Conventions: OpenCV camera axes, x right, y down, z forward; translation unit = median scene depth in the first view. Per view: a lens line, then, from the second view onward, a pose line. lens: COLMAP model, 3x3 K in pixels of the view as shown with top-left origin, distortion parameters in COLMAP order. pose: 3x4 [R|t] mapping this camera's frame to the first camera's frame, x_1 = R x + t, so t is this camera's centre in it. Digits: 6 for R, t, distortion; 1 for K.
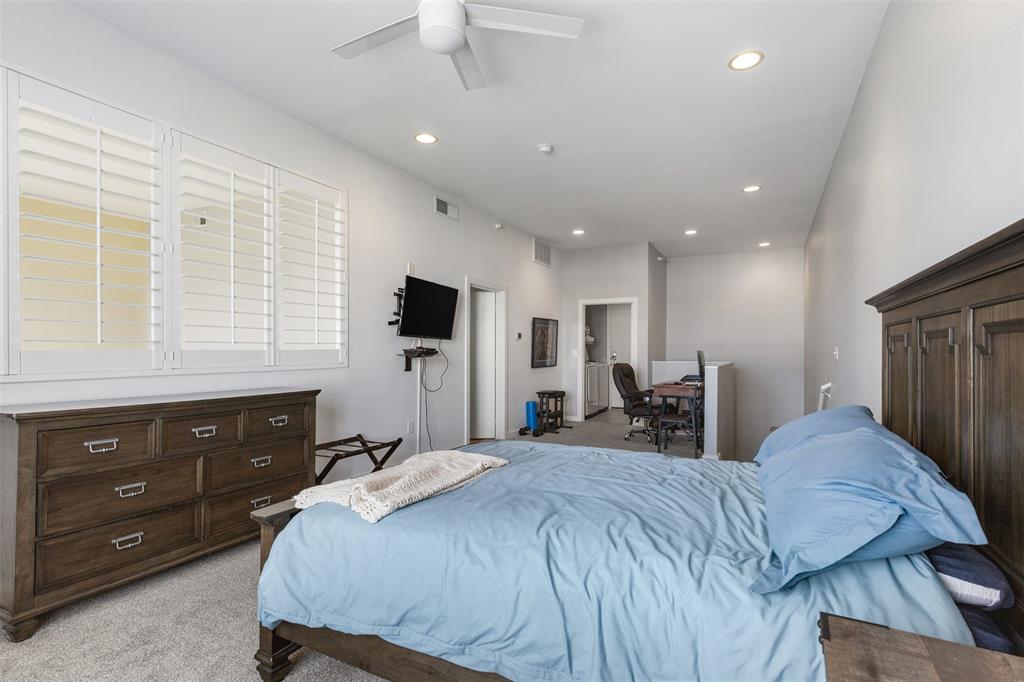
lens RADIAL K [[469.0, 0, 516.2], [0, 469.0, 335.4], [0, 0, 1]] dist [-0.013828, -0.000218]
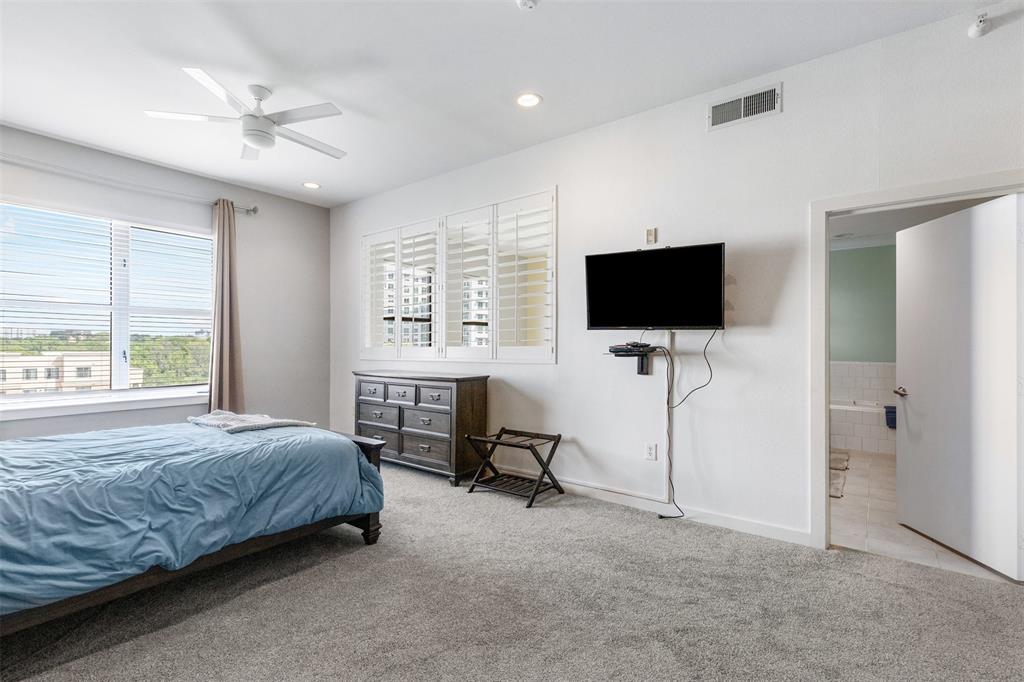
lens RADIAL K [[469.0, 0, 516.2], [0, 469.0, 335.4], [0, 0, 1]] dist [-0.013828, -0.000218]
pose [[-0.152309, -0.017913, -0.988170, 0.526365], [0.031863, 0.999227, -0.023025, 0.023806], [0.987819, -0.034993, -0.151621, 0.889934]]
